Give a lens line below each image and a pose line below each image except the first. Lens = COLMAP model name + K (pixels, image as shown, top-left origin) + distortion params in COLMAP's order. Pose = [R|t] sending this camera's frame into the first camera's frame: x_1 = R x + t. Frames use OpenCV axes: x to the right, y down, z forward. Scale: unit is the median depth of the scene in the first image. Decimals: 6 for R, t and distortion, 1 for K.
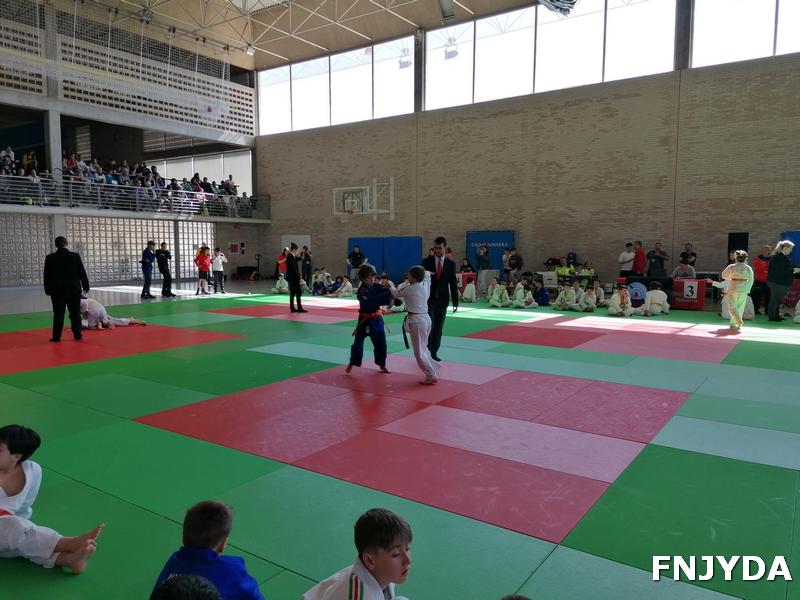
lens RADIAL K [[608.4, 0, 400.0], [0, 608.4, 300.0], [0, 0, 1]] dist [0.108294, -0.134537]
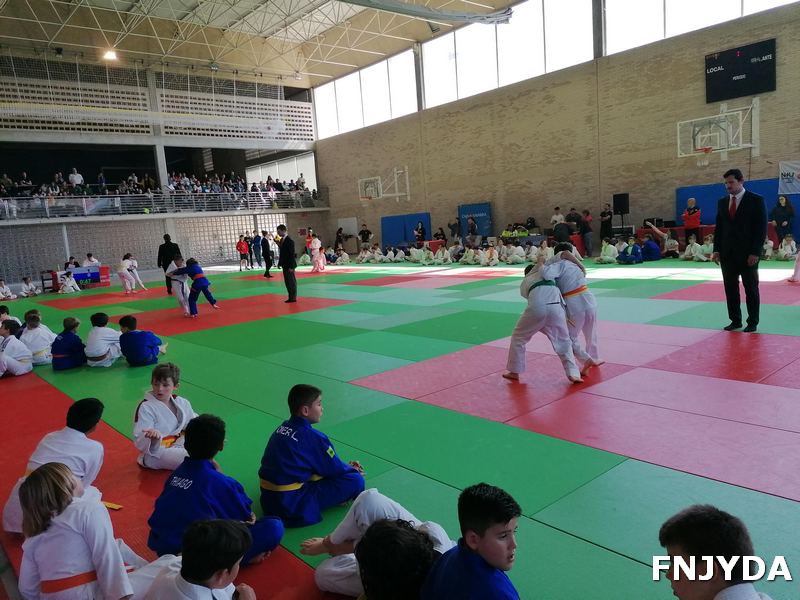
lens RADIAL K [[608.4, 0, 400.0], [0, 608.4, 300.0], [0, 0, 1]] dist [0.108294, -0.134537]
pose [[0.965079, -0.043293, -0.258358, 0.296117], [0.055202, 0.997713, 0.039016, 0.021595], [0.256077, -0.051915, 0.965261, -0.219272]]
